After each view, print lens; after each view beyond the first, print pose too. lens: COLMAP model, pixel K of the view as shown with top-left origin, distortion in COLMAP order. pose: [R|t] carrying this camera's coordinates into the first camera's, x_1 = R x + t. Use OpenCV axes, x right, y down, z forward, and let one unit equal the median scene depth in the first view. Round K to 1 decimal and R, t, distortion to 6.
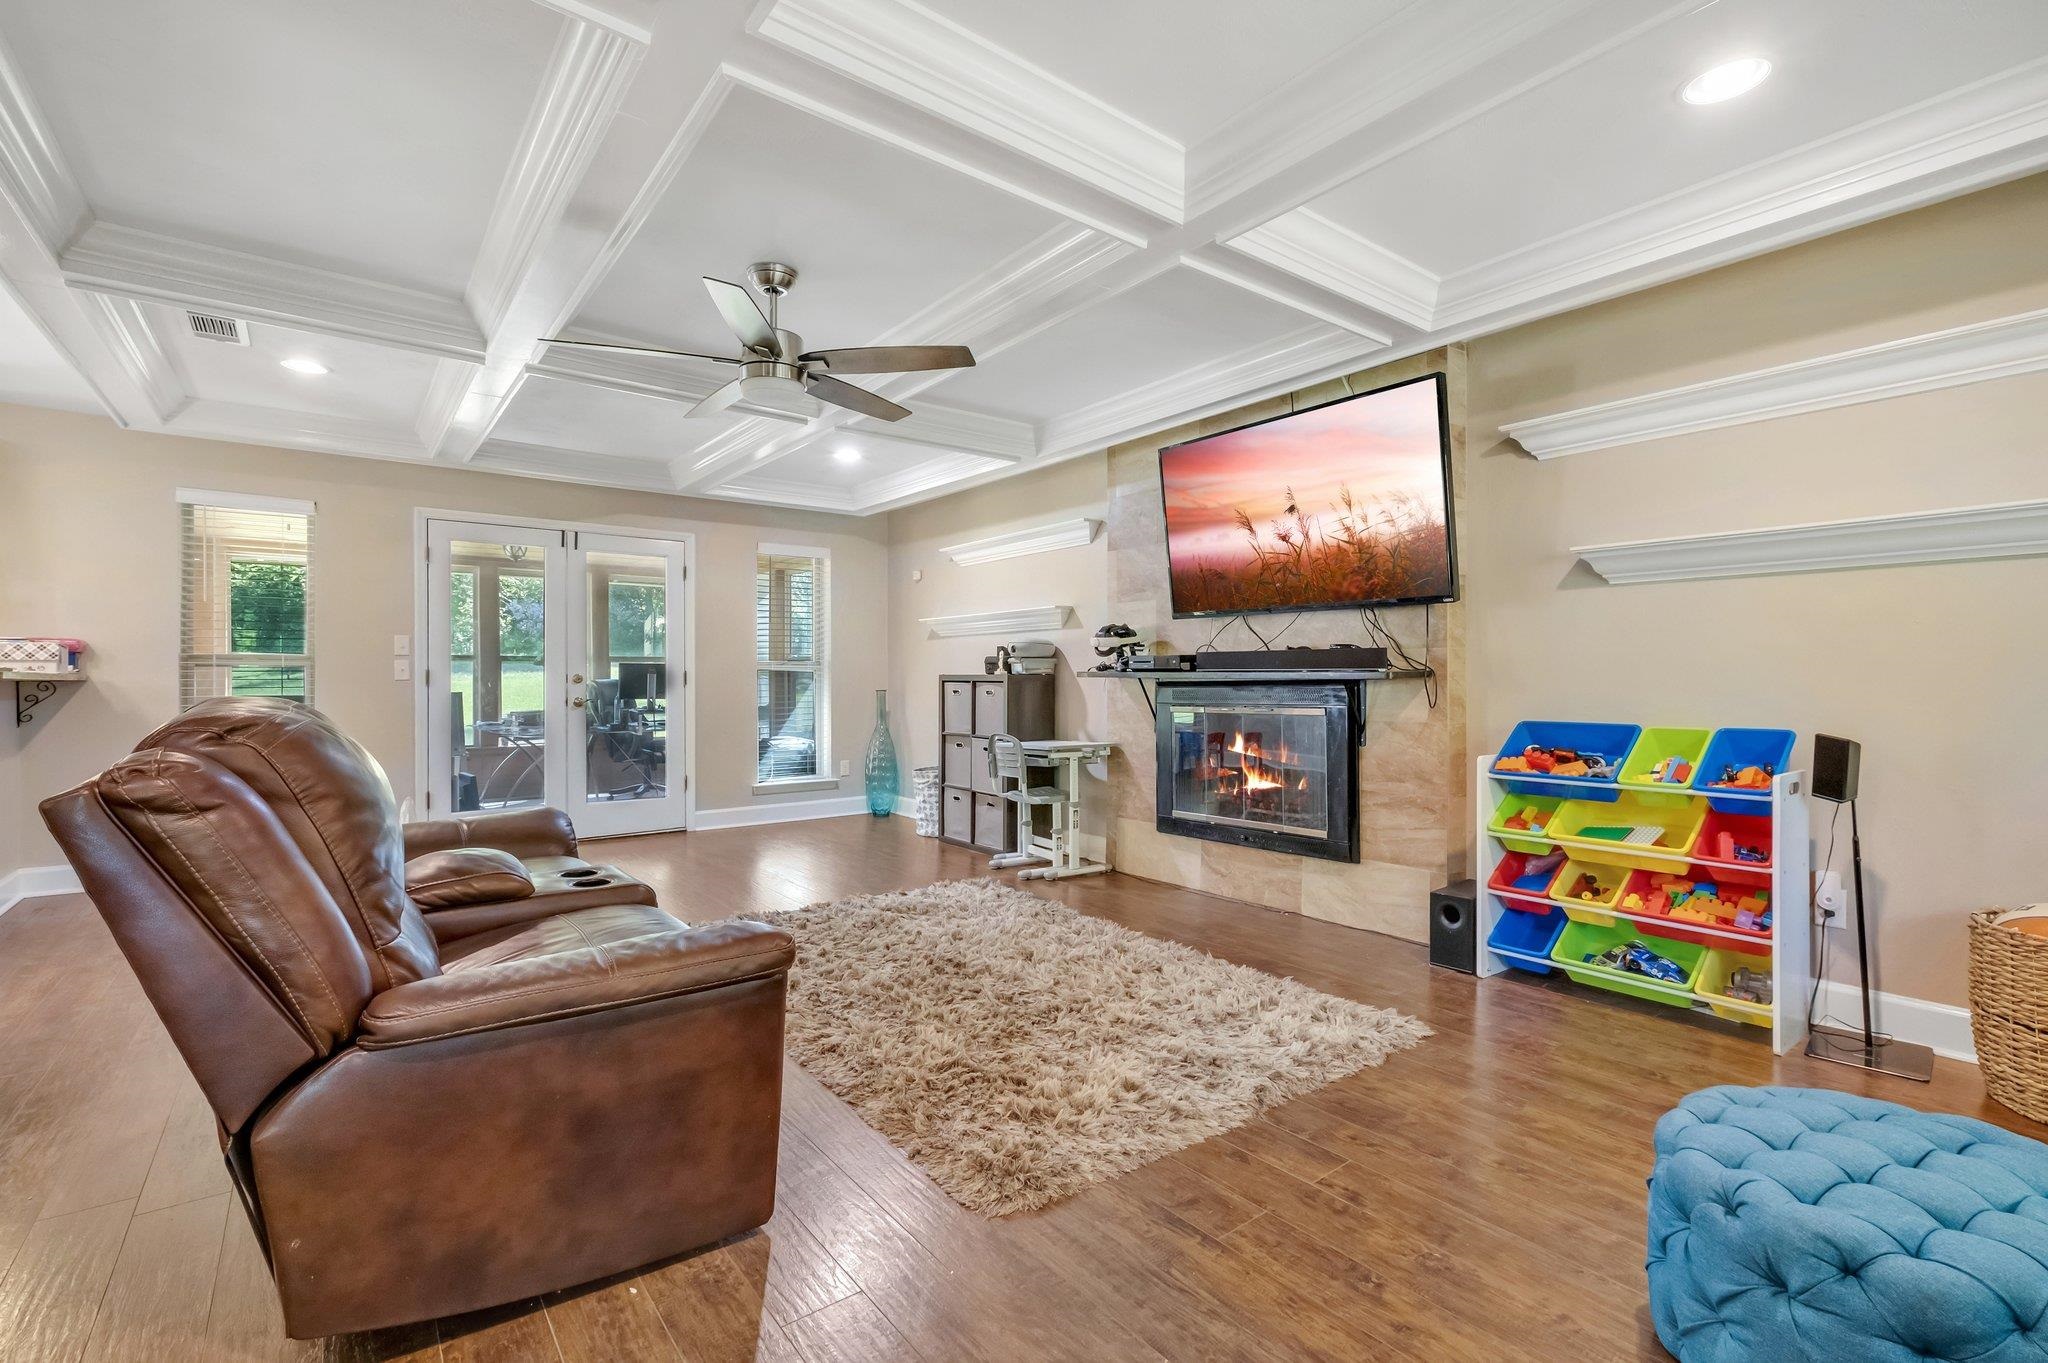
lens RADIAL K [[904.3, 0, 1007.8], [0, 904.3, 676.7], [0, 0, 1]] dist [-0.002283, -0.000830]
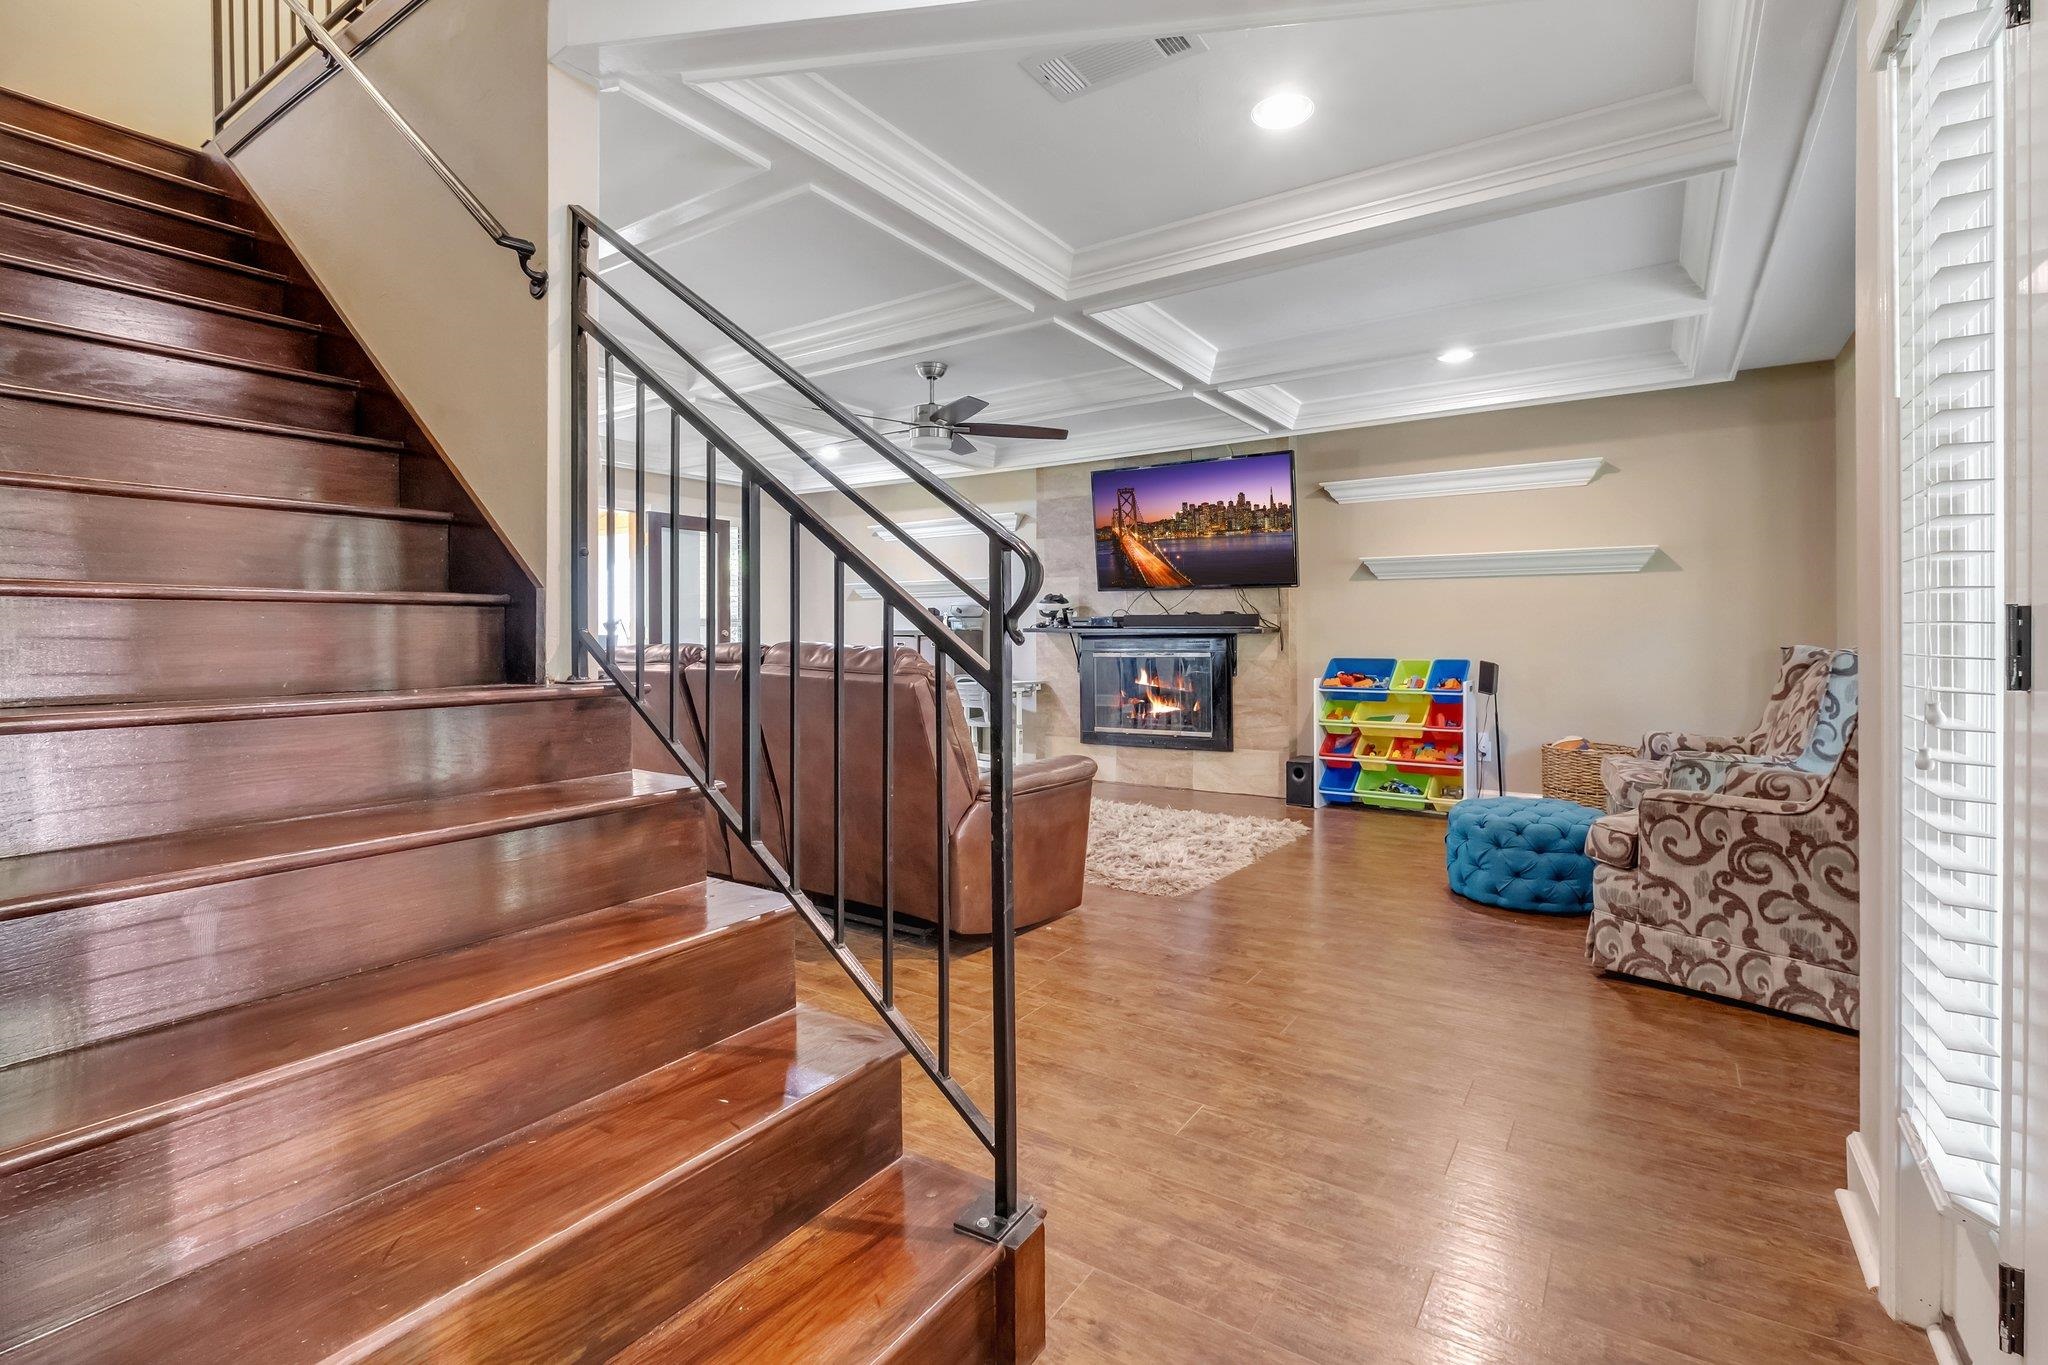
lens RADIAL K [[949.9, 0, 1018.4], [0, 949.9, 630.9], [0, 0, 1]] dist [0.023417, -0.000078]
pose [[0.945468, -0.000151, 0.325714, -0.546394], [0.000651, 0.999999, -0.001427, 0.000384], [-0.325713, 0.001562, 0.945467, -0.477578]]
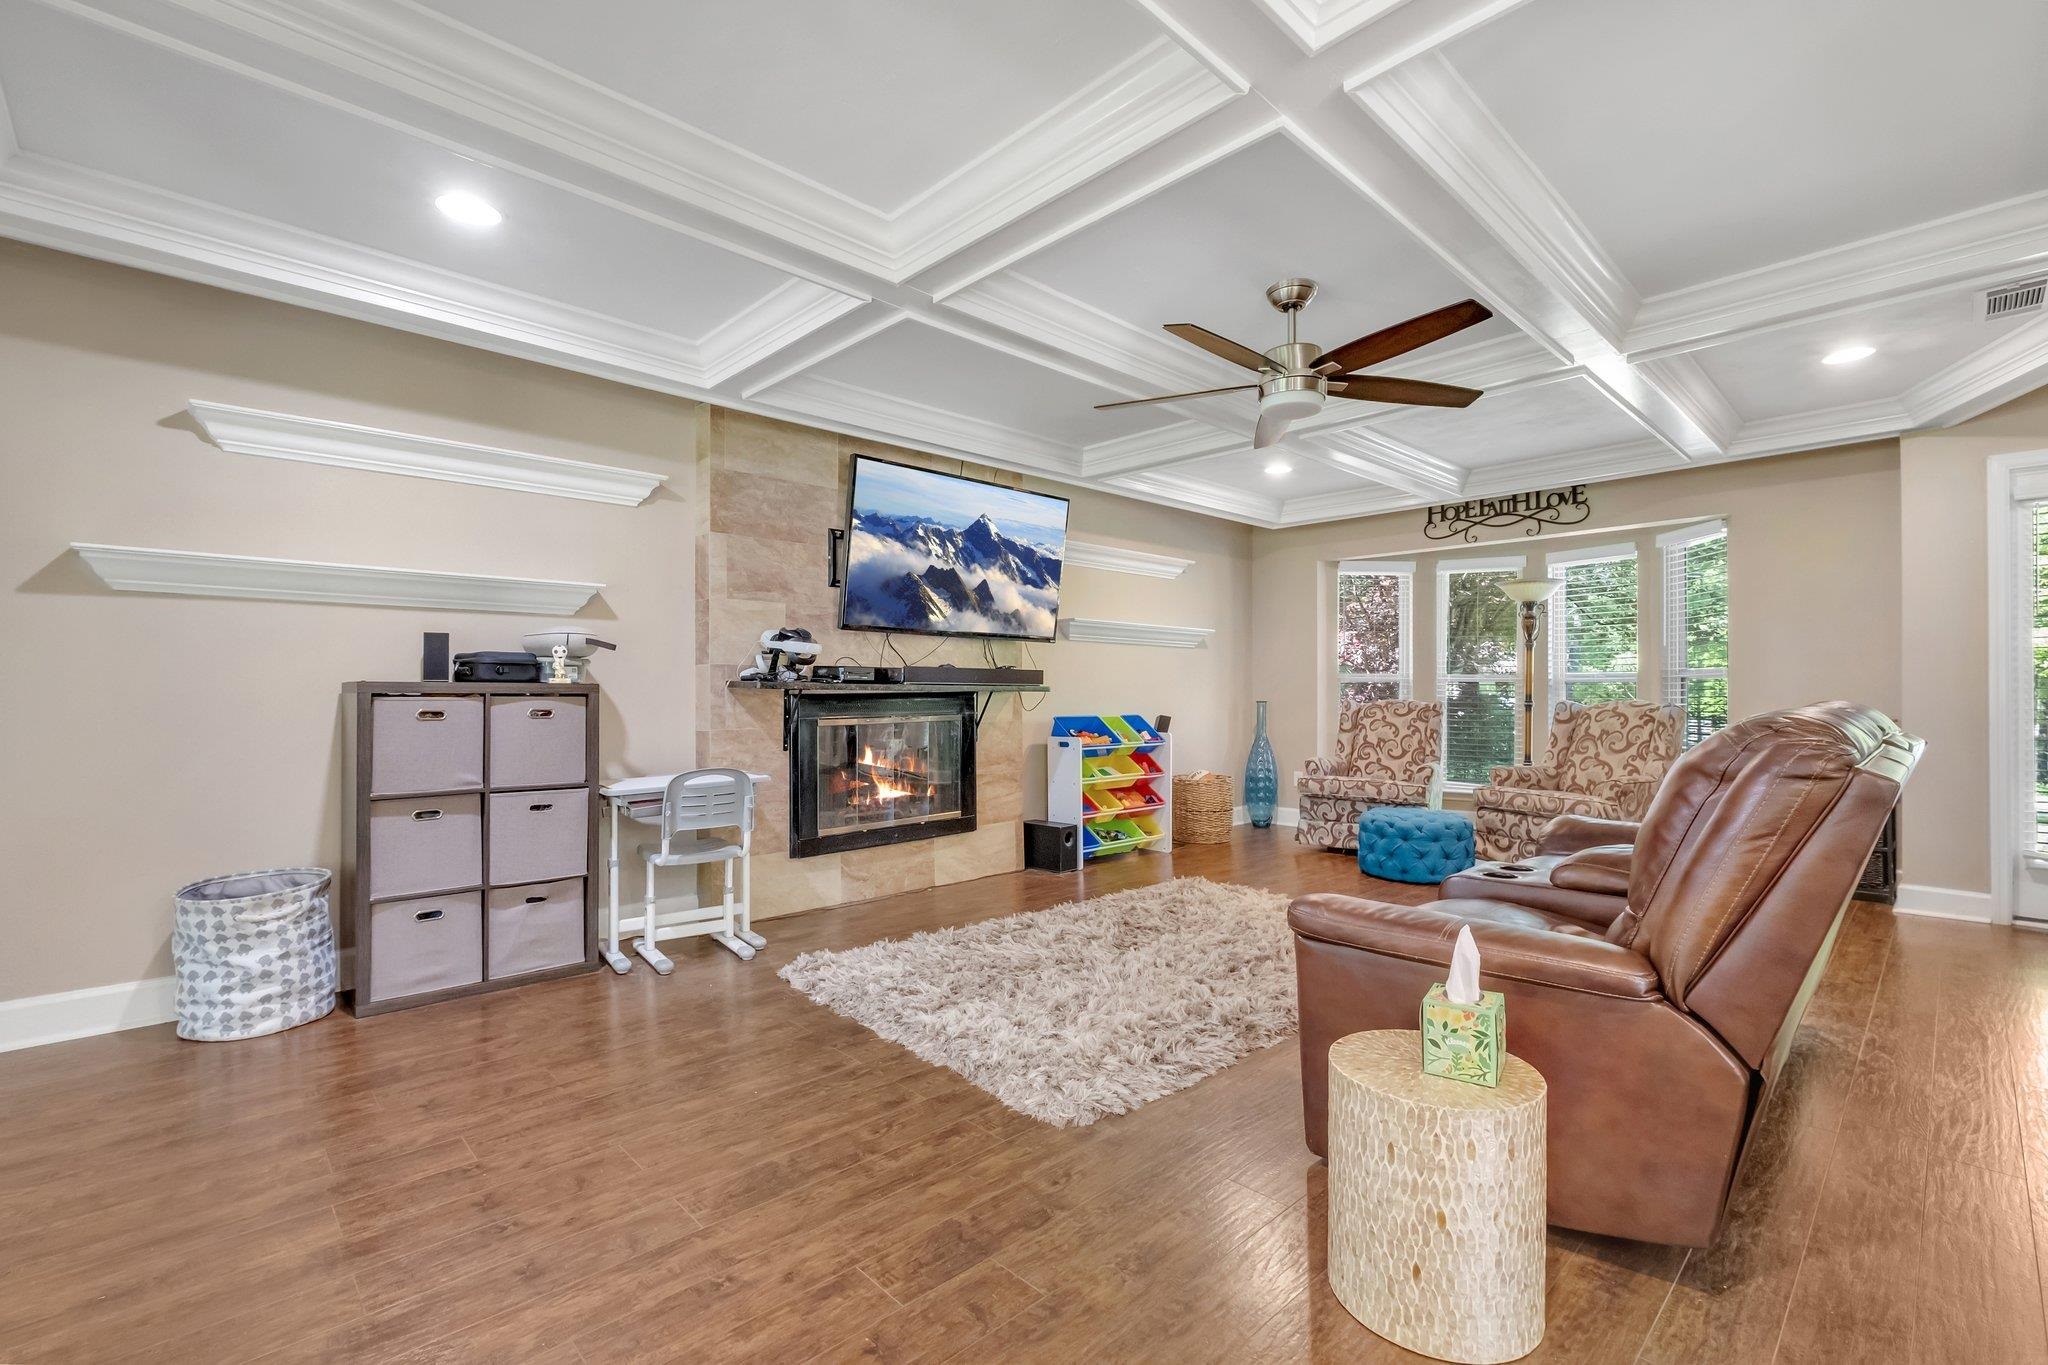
lens RADIAL K [[894.2, 0, 1020.2], [0, 894.2, 691.7], [0, 0, 1]] dist [-0.003009, -0.000434]
pose [[-0.109979, 0.001276, 0.993933, -1.023770], [-0.004671, 0.999987, -0.001801, 0.004784], [-0.993923, -0.004841, -0.109971, 1.187332]]
